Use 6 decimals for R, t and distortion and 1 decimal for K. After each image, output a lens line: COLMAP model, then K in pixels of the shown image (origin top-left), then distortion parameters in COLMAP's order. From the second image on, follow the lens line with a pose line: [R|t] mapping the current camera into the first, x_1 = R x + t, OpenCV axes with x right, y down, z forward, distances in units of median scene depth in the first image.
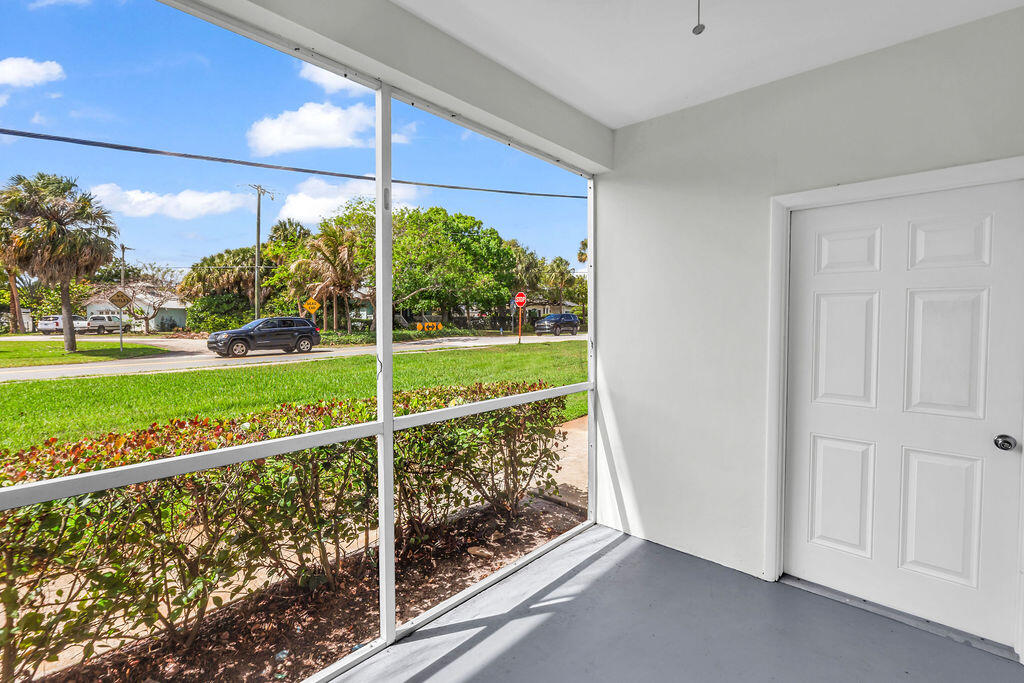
lens RADIAL K [[484.5, 0, 511.9], [0, 484.5, 342.2], [0, 0, 1]] dist [-0.008289, 0.002208]
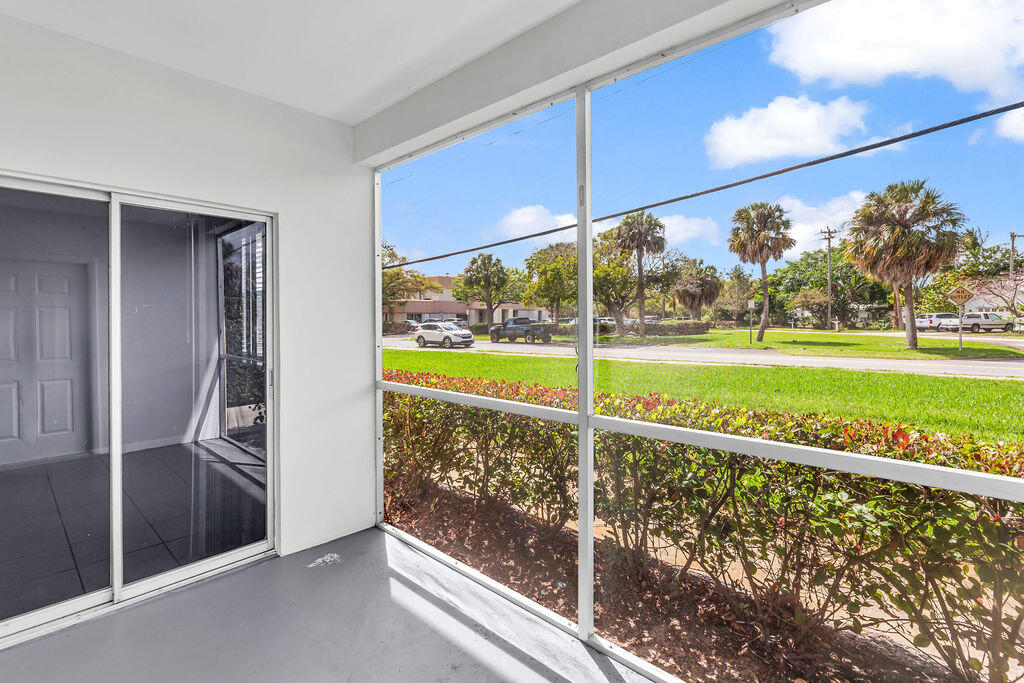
lens RADIAL K [[484.5, 0, 510.2], [0, 484.5, 315.7], [0, 0, 1]] dist [-0.008289, 0.002208]
pose [[-0.020541, -0.006523, -0.999768, 0.135994], [-0.045714, 0.998939, -0.005578, -0.004532], [0.998743, 0.045589, -0.020818, 0.155304]]
